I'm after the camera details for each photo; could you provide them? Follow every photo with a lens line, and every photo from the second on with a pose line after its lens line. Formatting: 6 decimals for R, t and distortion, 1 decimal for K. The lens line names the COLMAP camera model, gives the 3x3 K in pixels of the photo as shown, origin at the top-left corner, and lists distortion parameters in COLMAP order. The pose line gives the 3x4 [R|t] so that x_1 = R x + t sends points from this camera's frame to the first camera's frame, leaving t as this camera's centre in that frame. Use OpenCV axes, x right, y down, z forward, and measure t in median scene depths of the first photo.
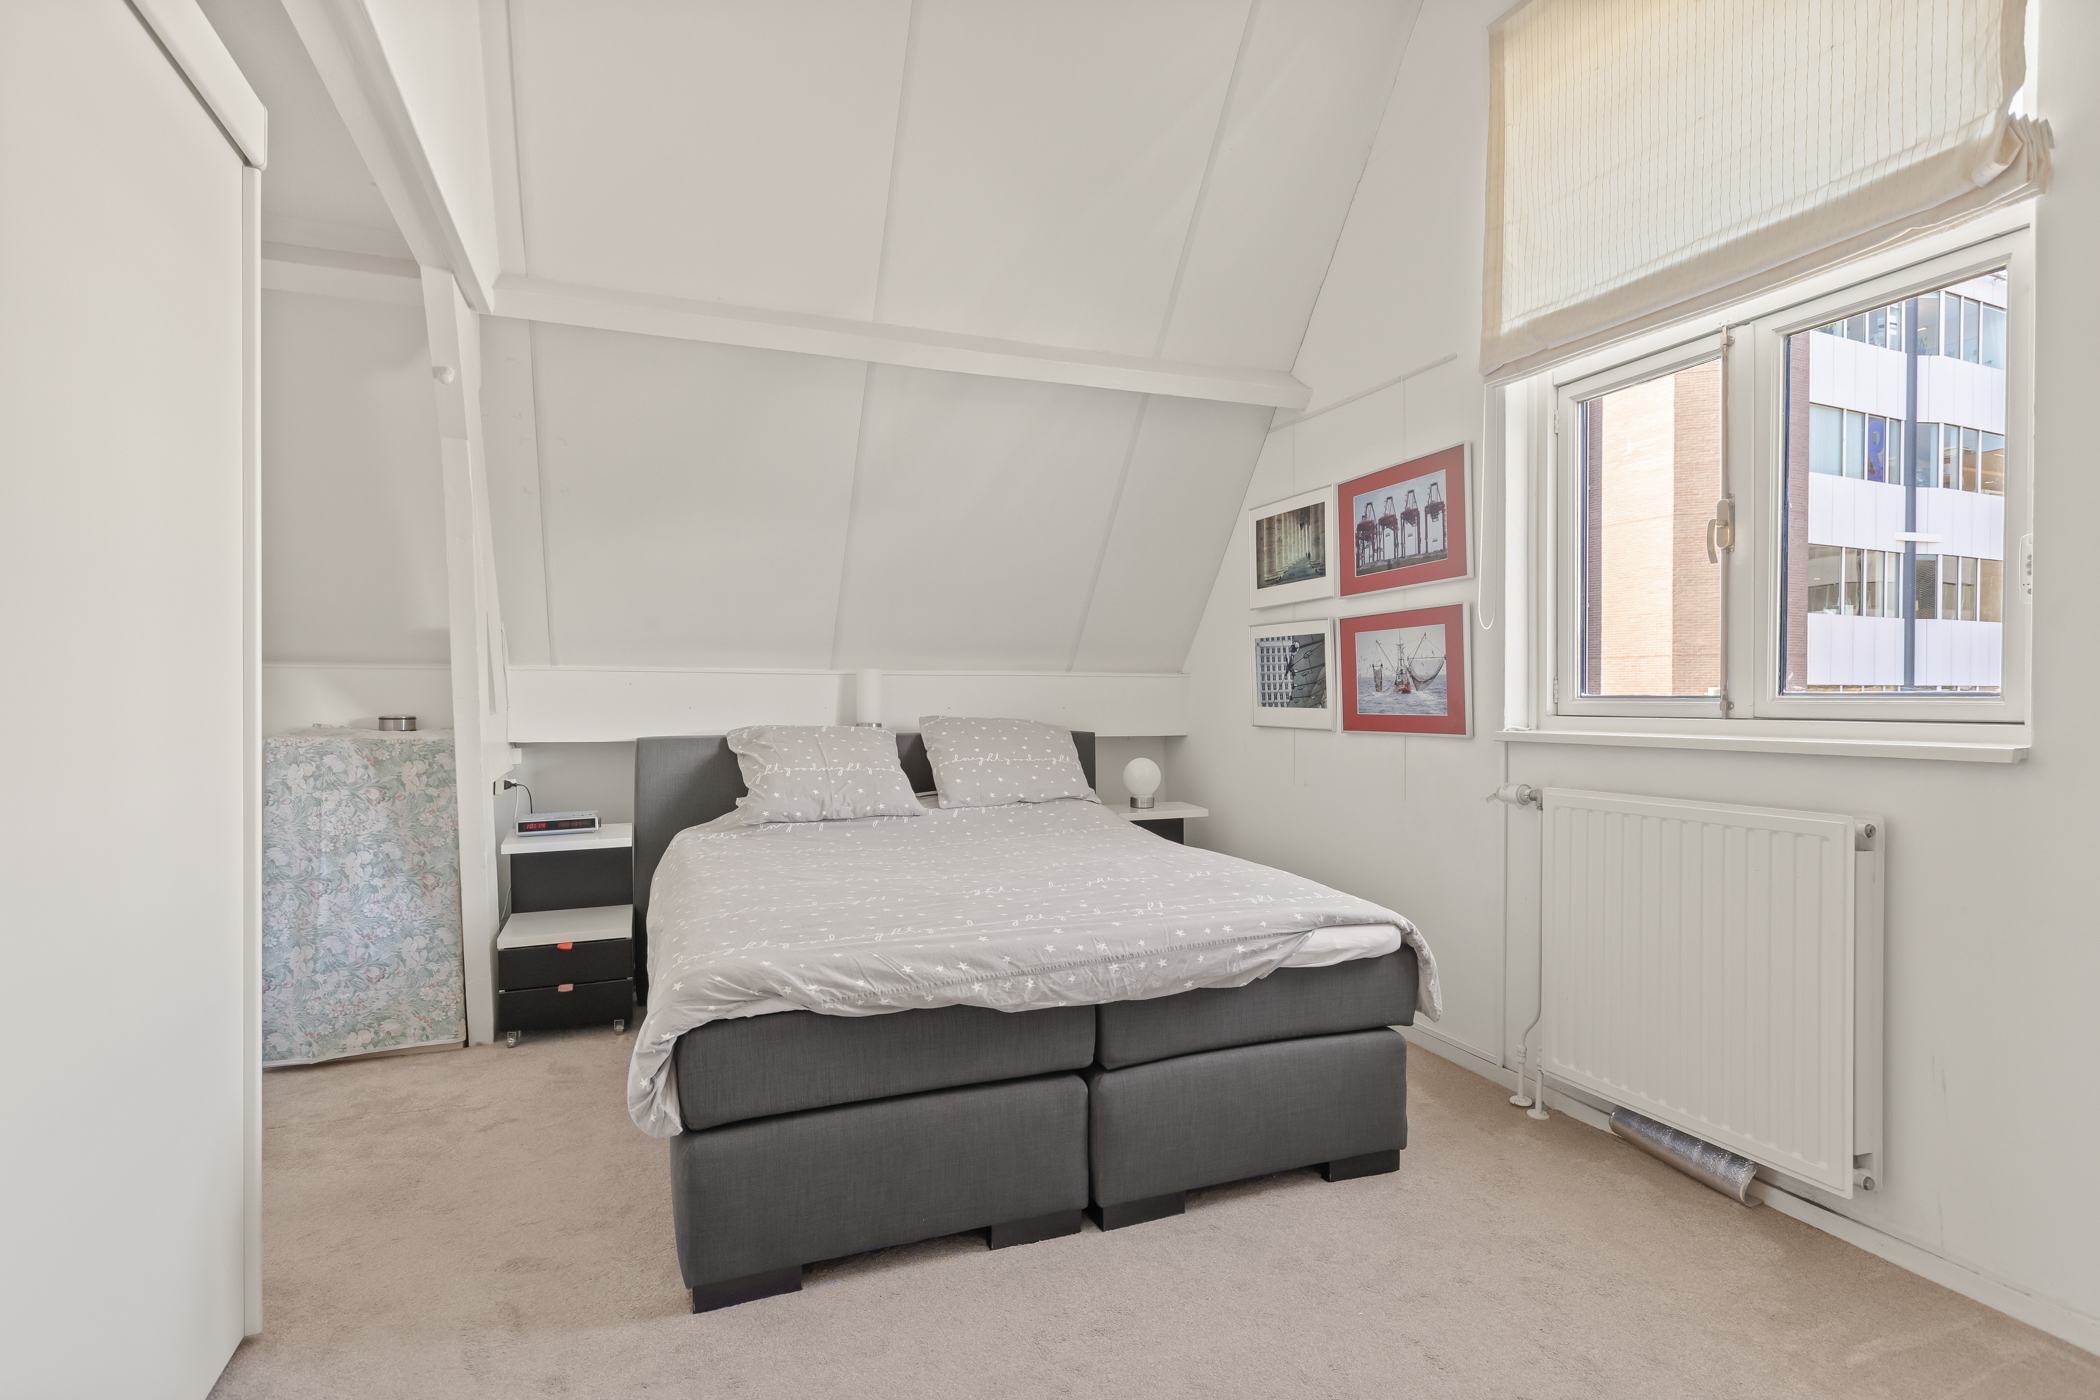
lens RADIAL K [[1054.4, 0, 1053.2], [0, 1054.4, 699.8], [0, 0, 1]] dist [0.001551, 0.000036]
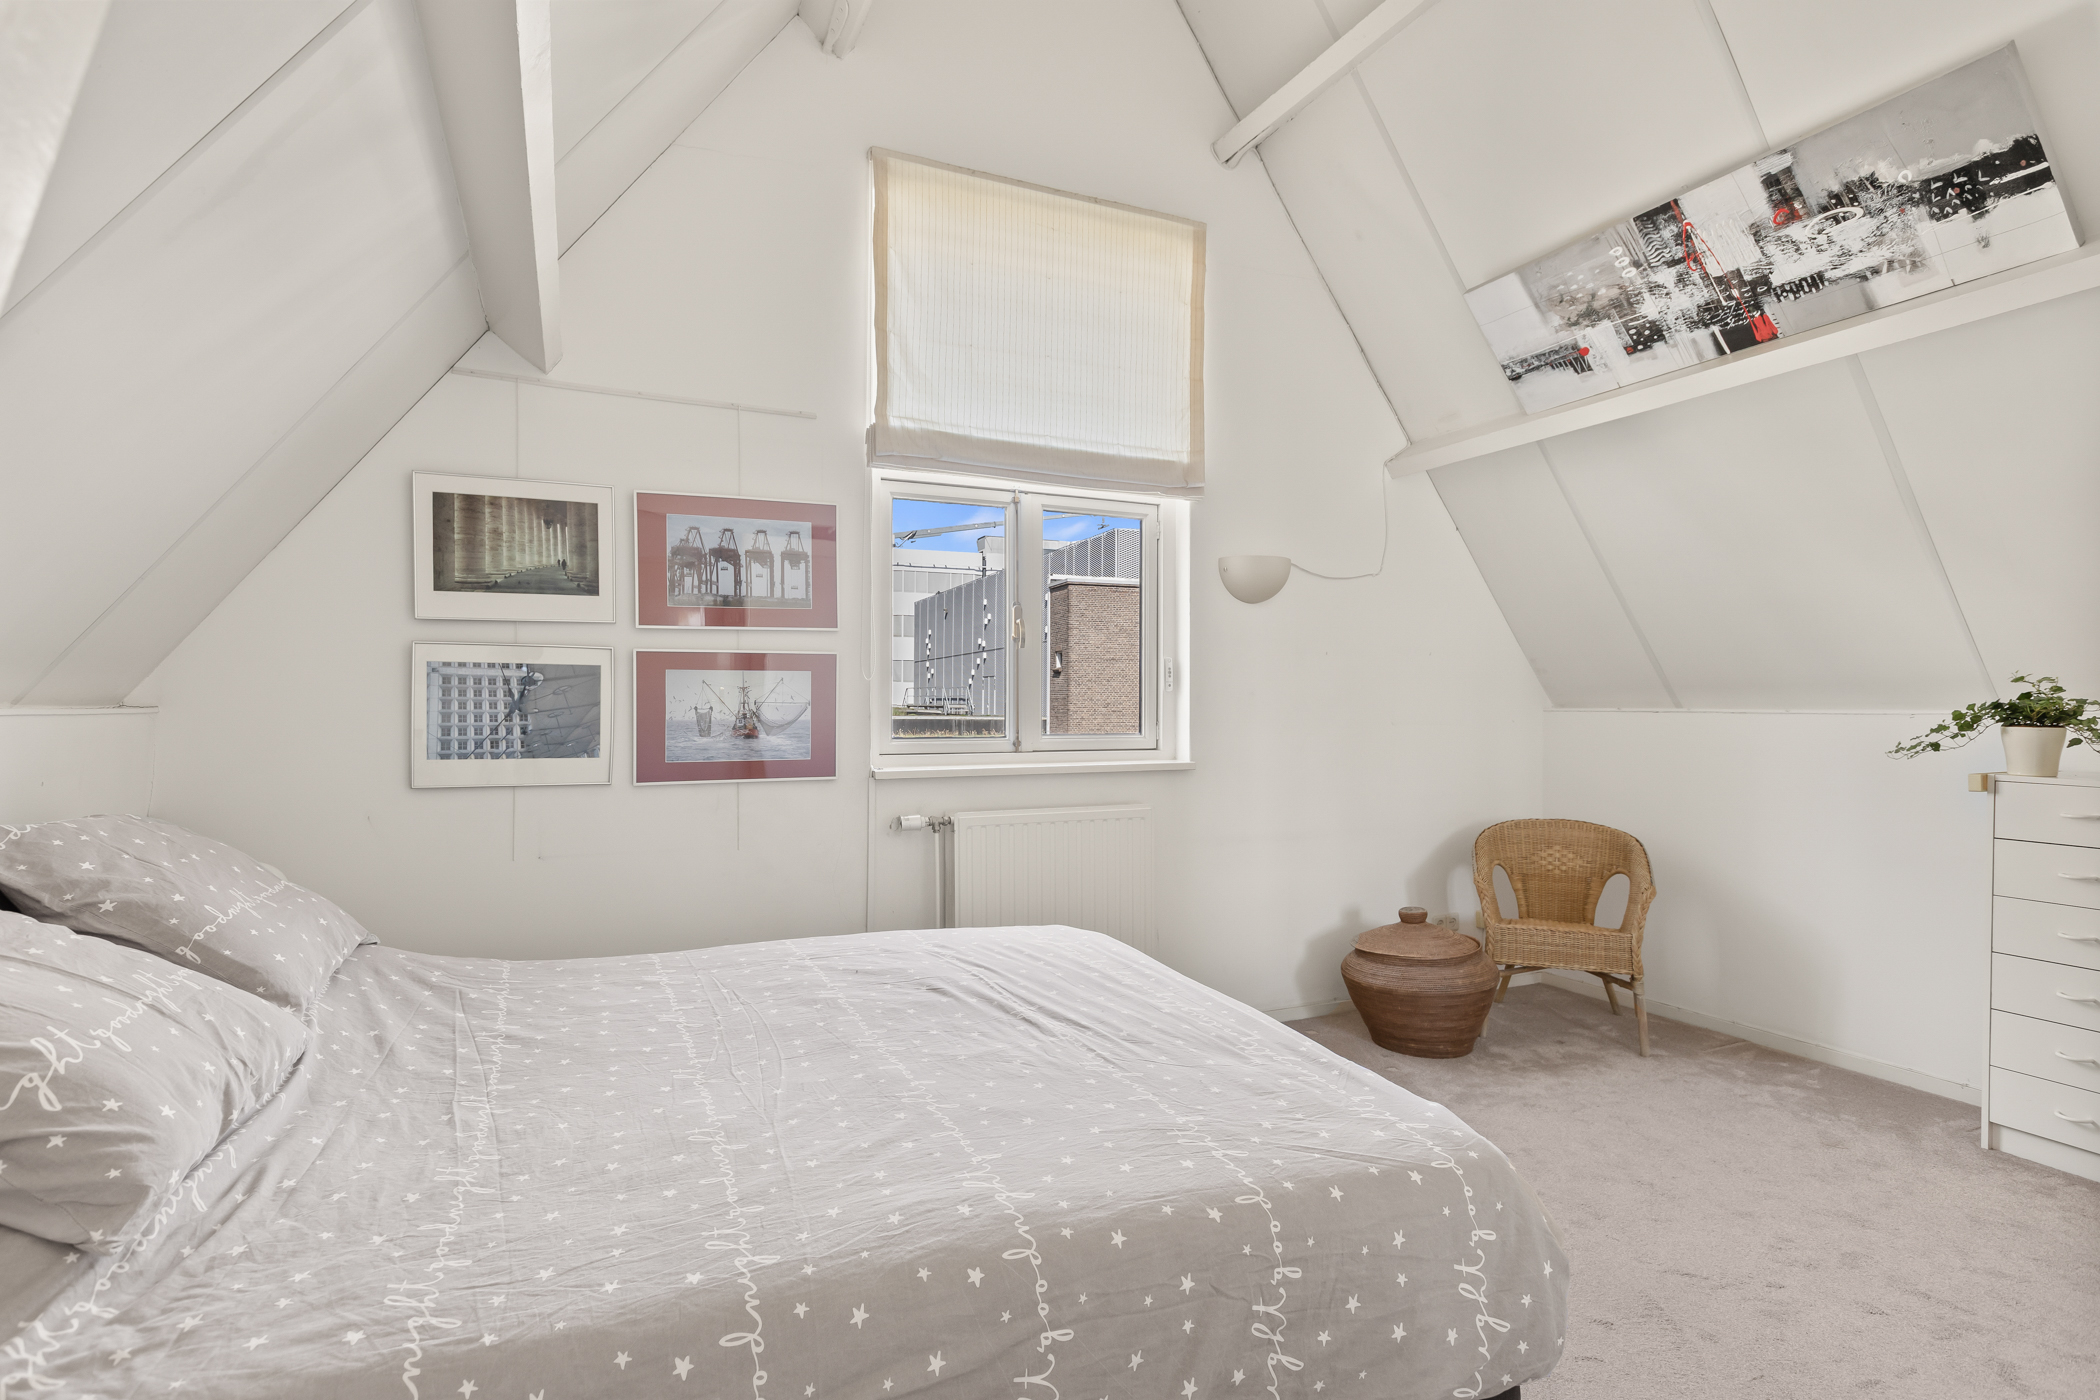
lens RADIAL K [[1054.4, 0, 1064.5], [0, 1054.4, 701.1], [0, 0, 1]] dist [0.001551, 0.000036]
pose [[-0.061314, 0.007751, 0.998088, -0.562074], [0.001194, 0.999970, -0.007693, -0.028277], [-0.998118, 0.000720, -0.061321, 0.674045]]
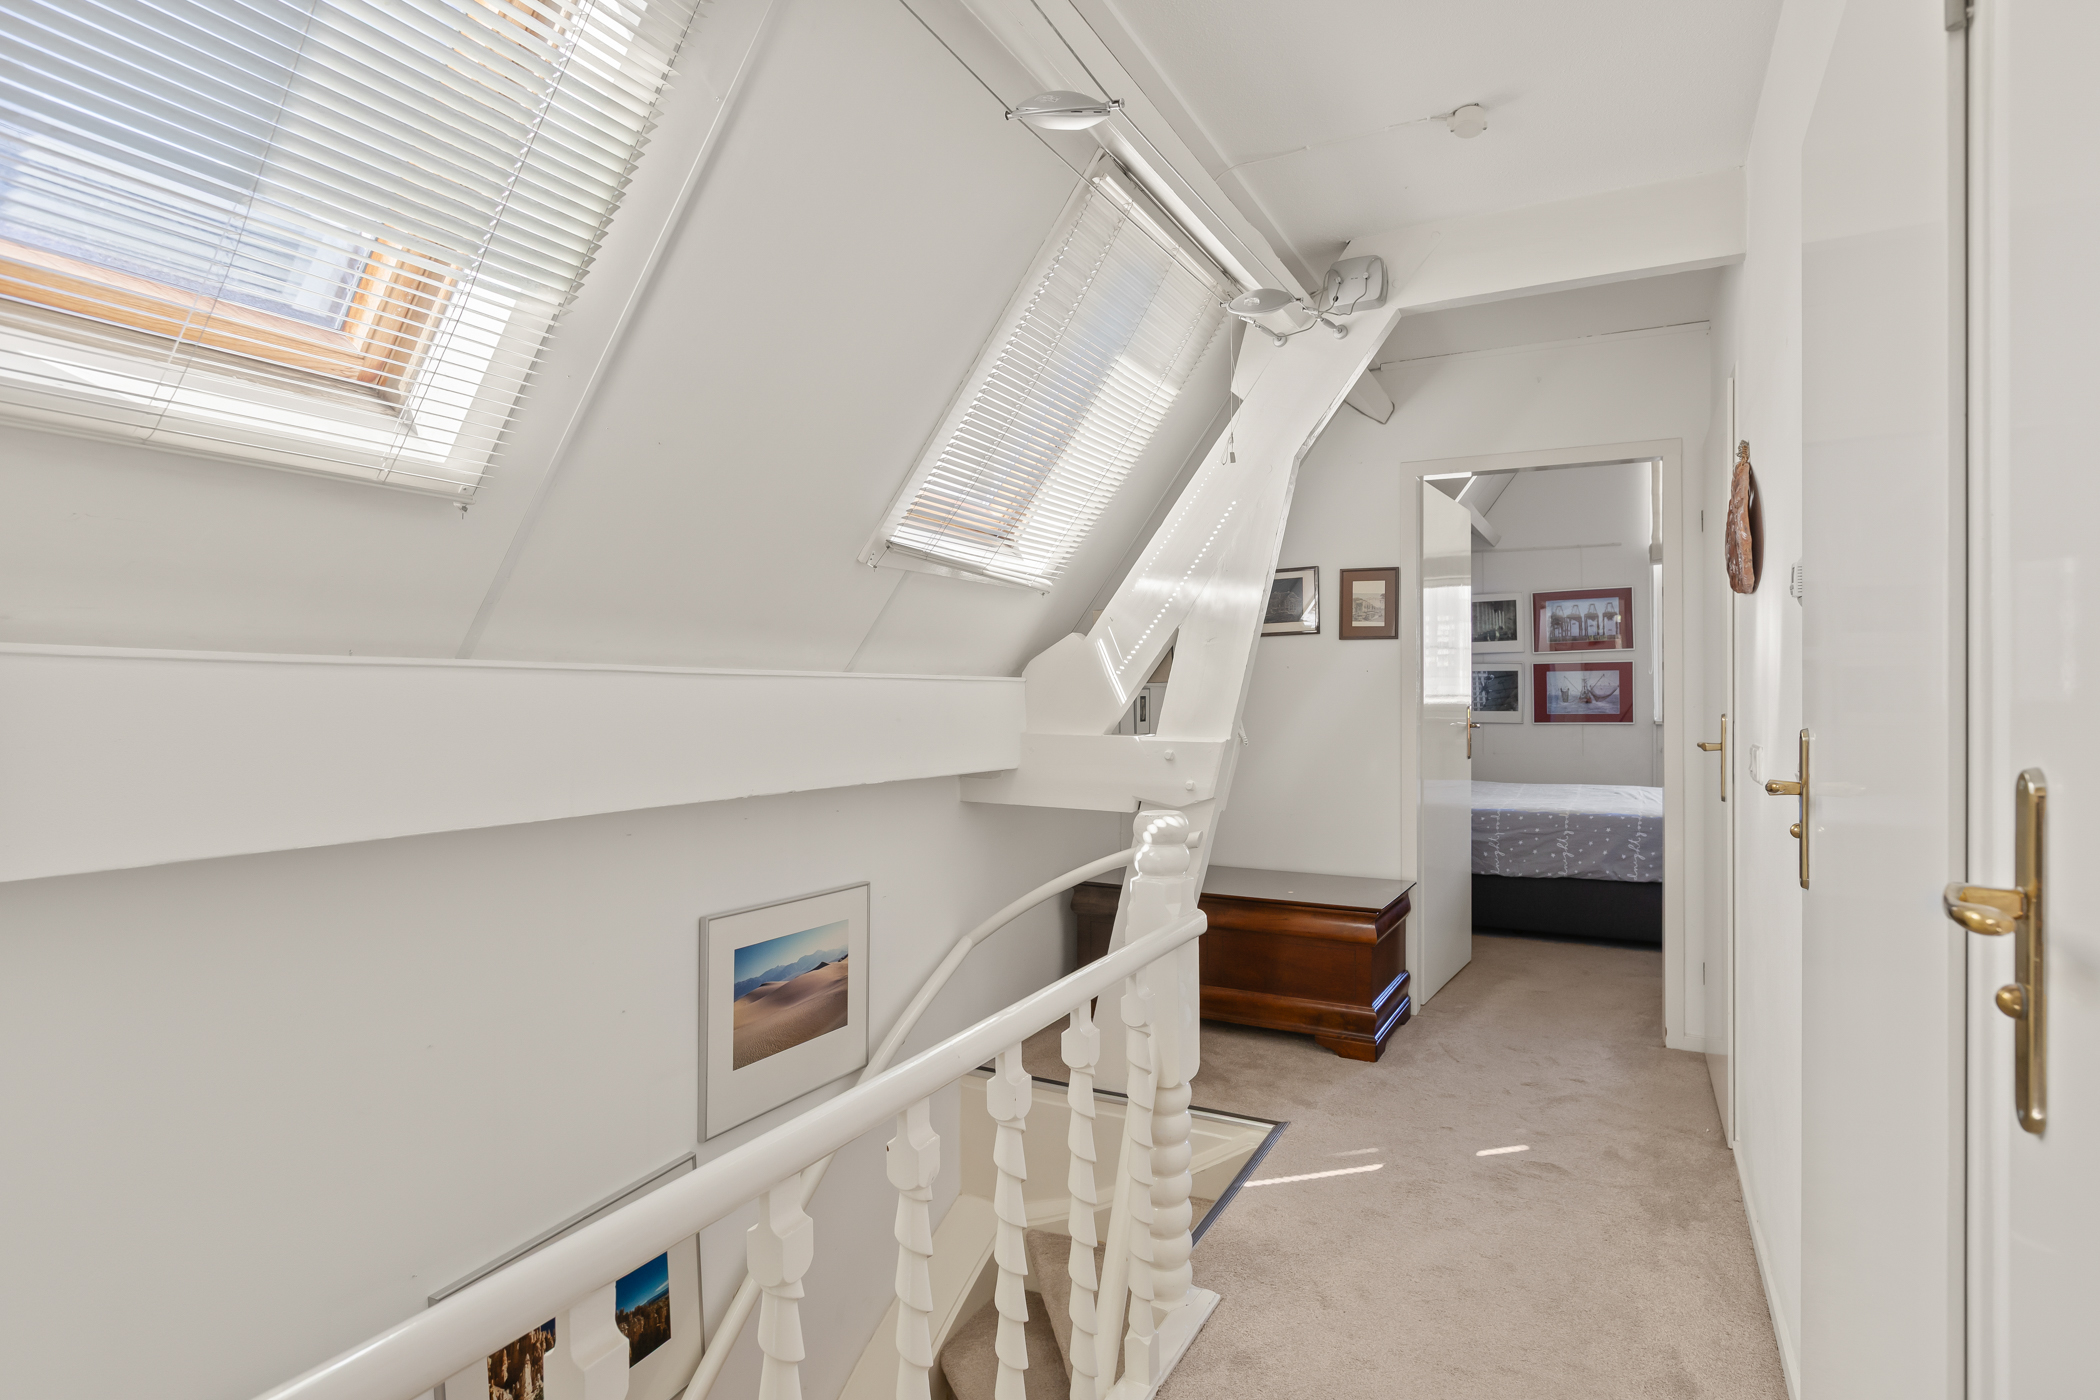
lens RADIAL K [[1120.4, 0, 1062.7], [0, 1120.4, 690.4], [0, 0, 1]] dist [-0.004022, -0.000020]
pose [[0.751973, 0.013047, 0.659065, -1.611986], [0.000301, 0.999797, -0.020135, 0.011115], [-0.659194, 0.015340, 0.751816, 0.039493]]
